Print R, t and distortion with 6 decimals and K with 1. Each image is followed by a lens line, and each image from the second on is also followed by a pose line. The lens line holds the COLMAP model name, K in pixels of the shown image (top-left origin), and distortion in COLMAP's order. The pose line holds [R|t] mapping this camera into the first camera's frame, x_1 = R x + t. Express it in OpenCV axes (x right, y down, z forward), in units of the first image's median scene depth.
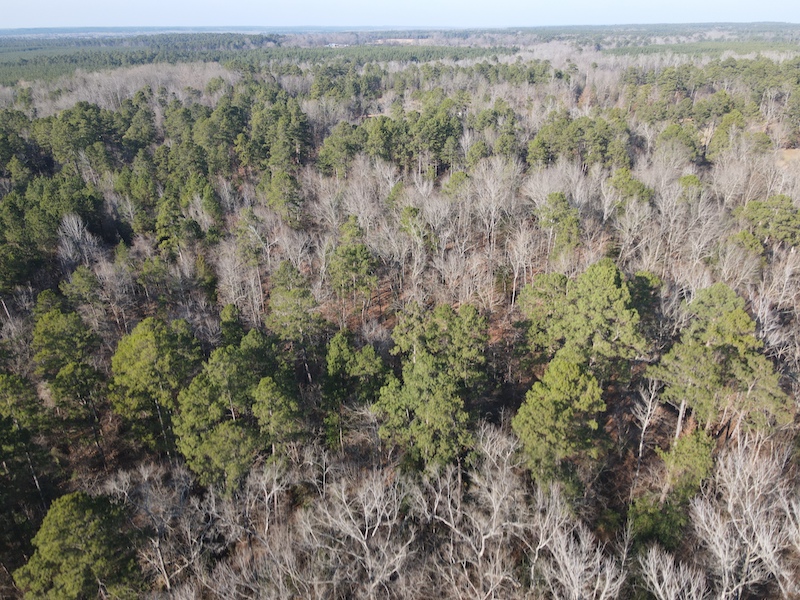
lens RADIAL K [[576.8, 0, 401.2], [0, 576.8, 294.5], [0, 0, 1]] dist [0.032684, -0.030467]
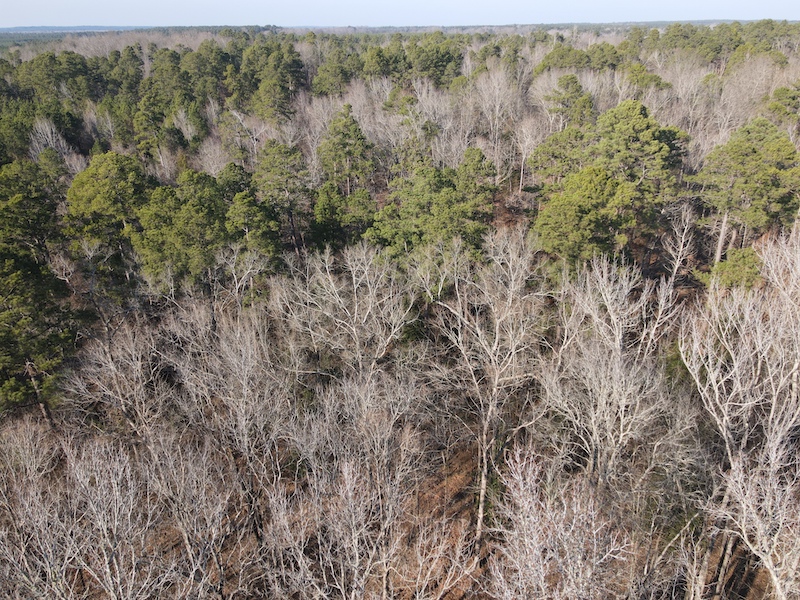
lens RADIAL K [[576.8, 0, 401.0], [0, 576.8, 296.8], [0, 0, 1]] dist [0.032684, -0.030467]
pose [[0.999996, -0.000904, 0.002539, 0.000955], [0.000894, 0.999992, 0.003794, 0.175959], [-0.002542, -0.003791, 0.999990, 0.080049]]
